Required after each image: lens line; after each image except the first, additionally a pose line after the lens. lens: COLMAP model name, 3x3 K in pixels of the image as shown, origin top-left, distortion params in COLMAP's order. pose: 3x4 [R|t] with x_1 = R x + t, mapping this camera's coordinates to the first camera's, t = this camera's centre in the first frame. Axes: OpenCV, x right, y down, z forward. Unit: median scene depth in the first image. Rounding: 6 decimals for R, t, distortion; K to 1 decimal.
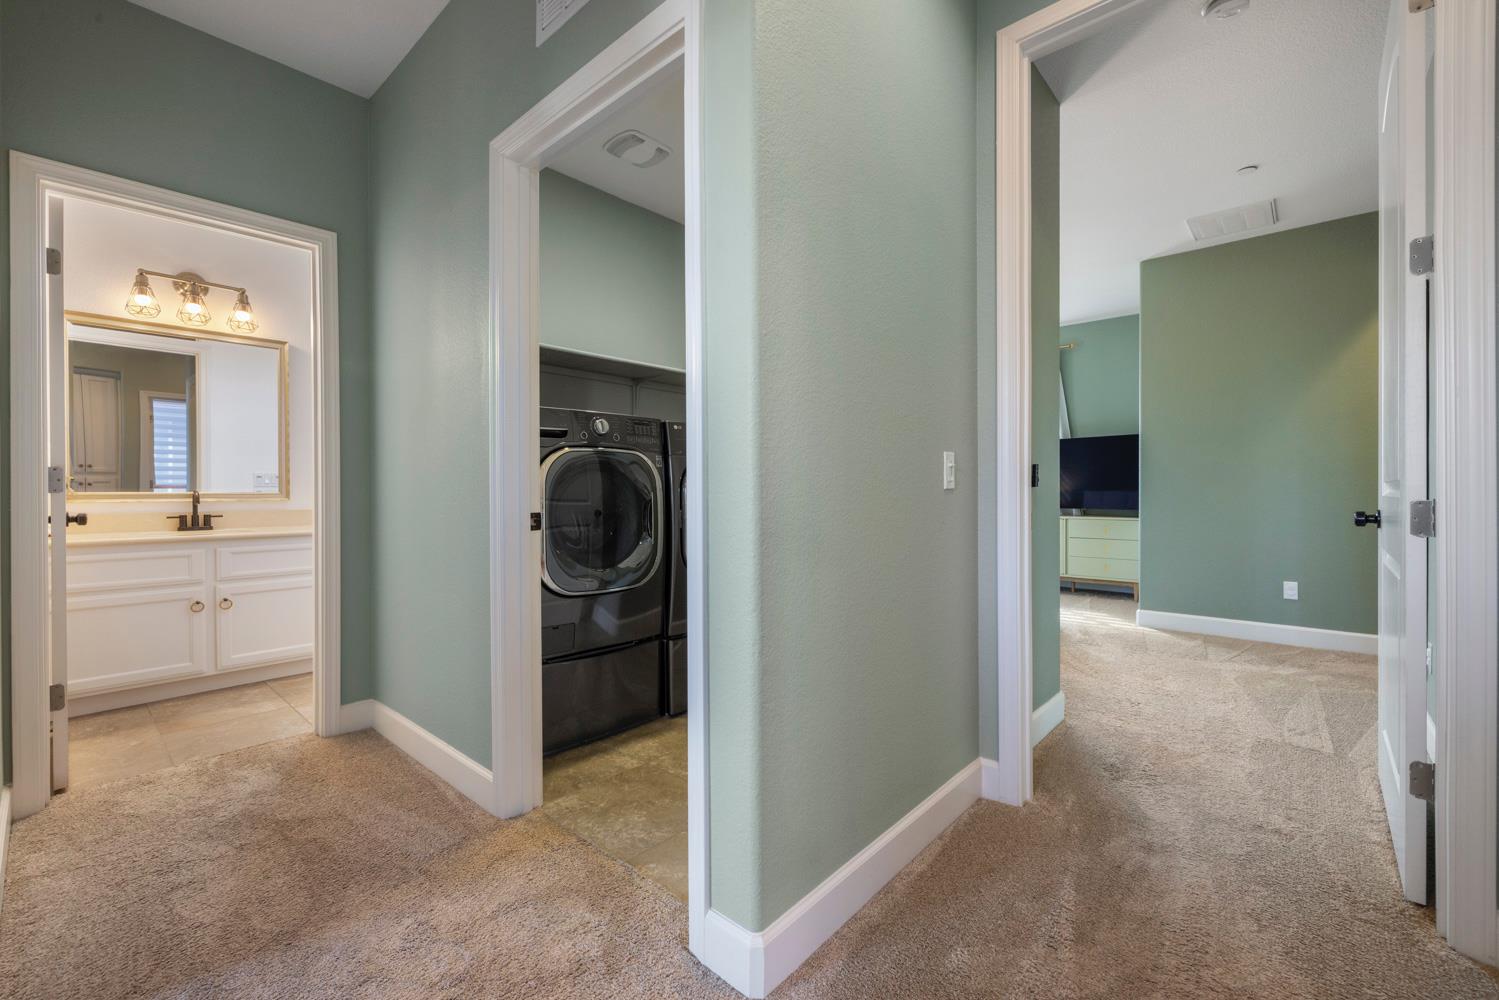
lens RADIAL K [[629.2, 0, 747.4], [0, 629.2, 494.0], [0, 0, 1]] dist [-0.001014, 0.000221]
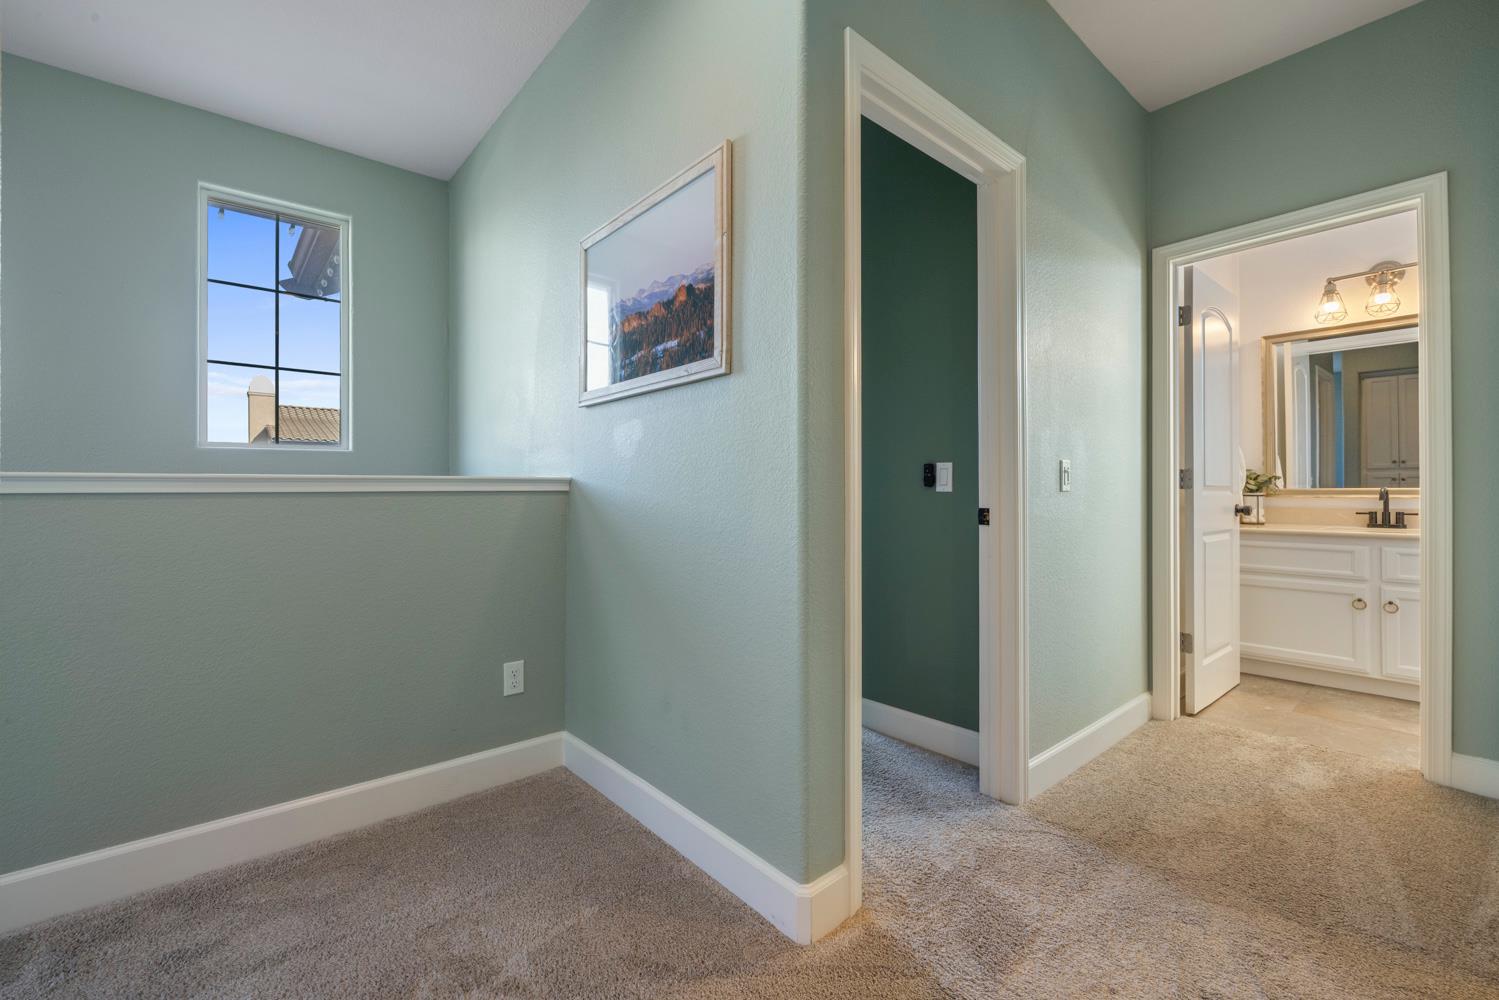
lens RADIAL K [[629.2, 0, 746.5], [0, 629.2, 486.9], [0, 0, 1]] dist [-0.001014, 0.000221]
pose [[-0.136012, -0.000206, -0.990707, 0.234893], [-0.004082, 0.999992, 0.000352, -0.001393], [0.990699, 0.004092, -0.136012, 0.176394]]
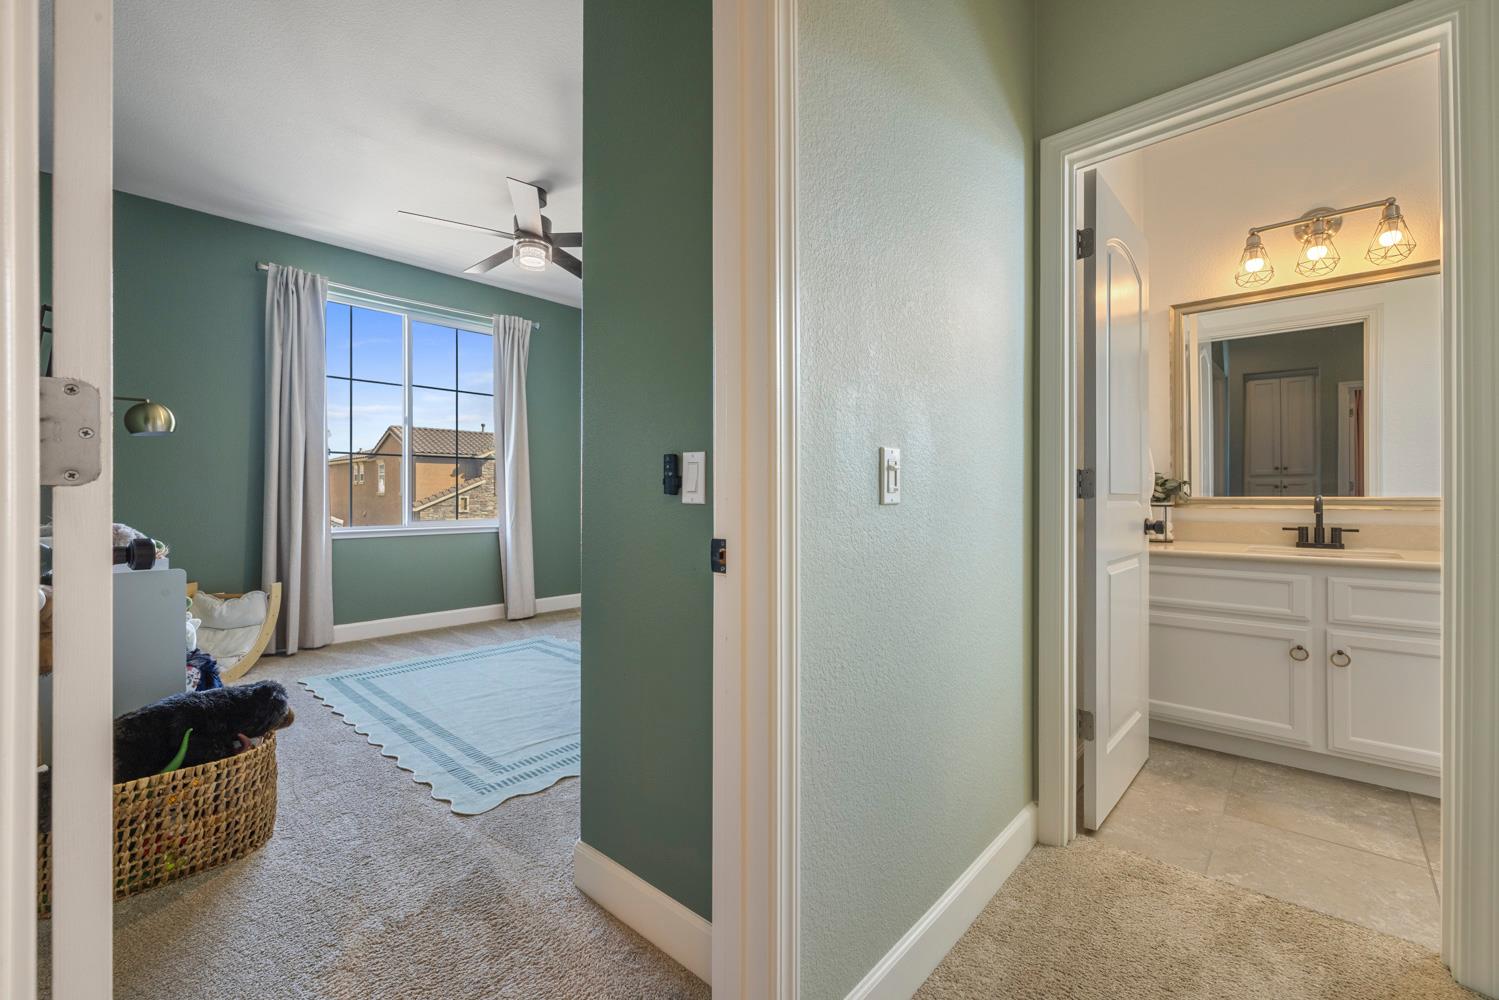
lens RADIAL K [[629.2, 0, 746.6], [0, 629.2, 493.4], [0, 0, 1]] dist [-0.001014, 0.000221]
pose [[-0.005295, 0.001133, -0.999985, -0.135703], [-0.006635, 0.999977, 0.001169, -0.004048], [0.999964, 0.006641, -0.005287, 0.353806]]
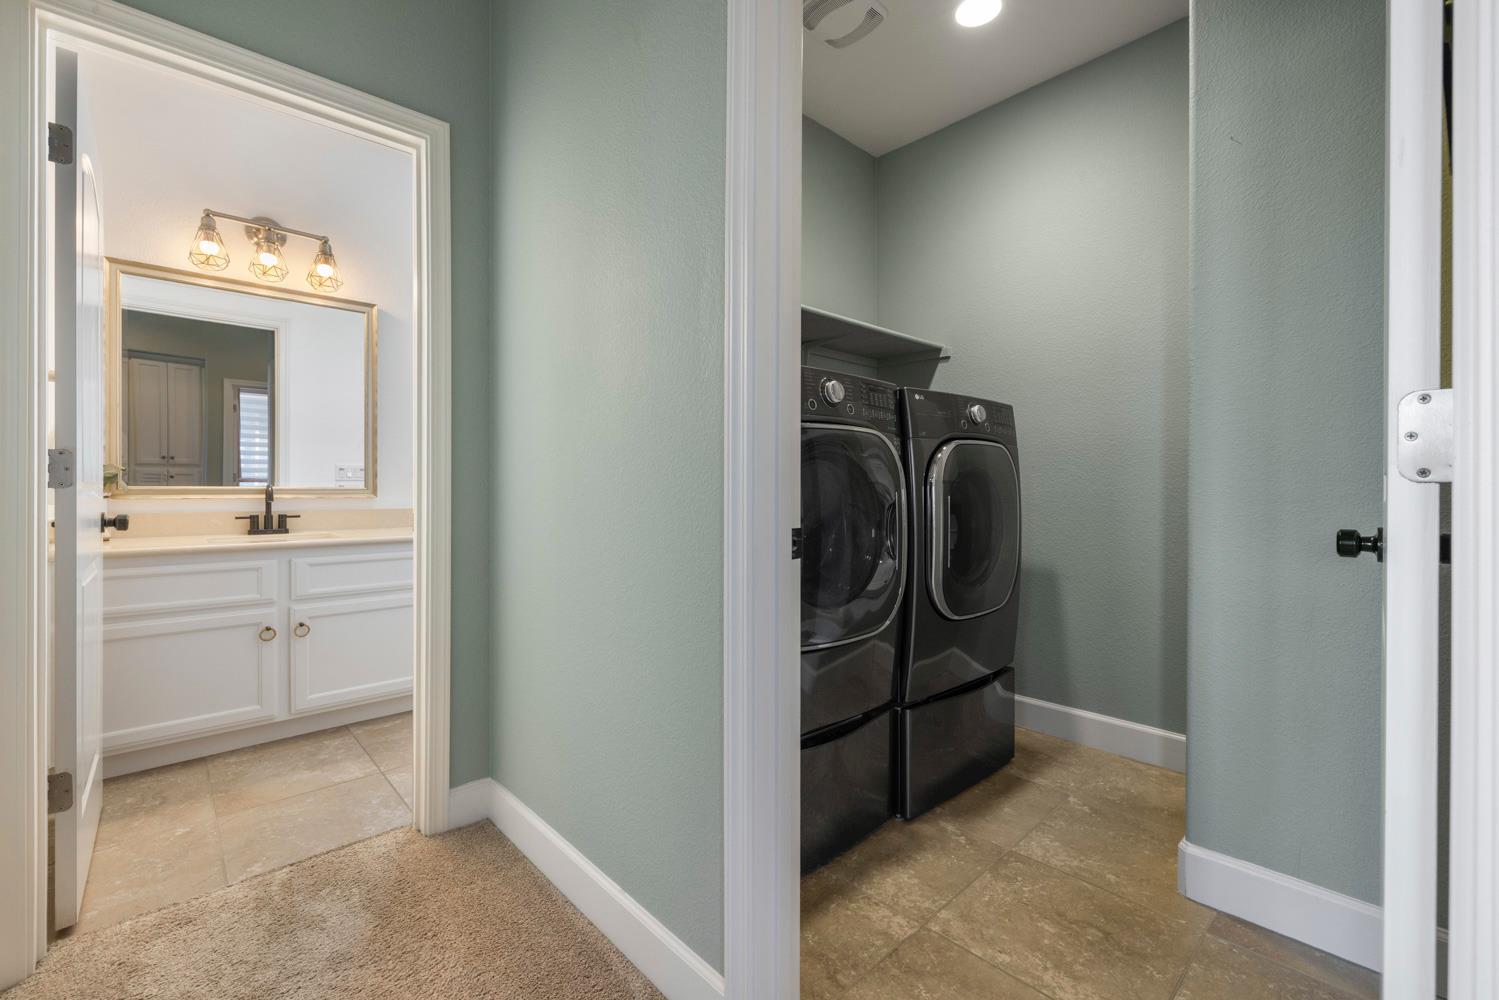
lens RADIAL K [[629.2, 0, 742.0], [0, 629.2, 490.4], [0, 0, 1]] dist [-0.001014, 0.000221]
pose [[0.995863, 0.007295, -0.090578, -0.216550], [-0.007378, 0.999973, -0.000578, -0.002617], [0.090572, 0.001243, 0.995889, 0.272693]]
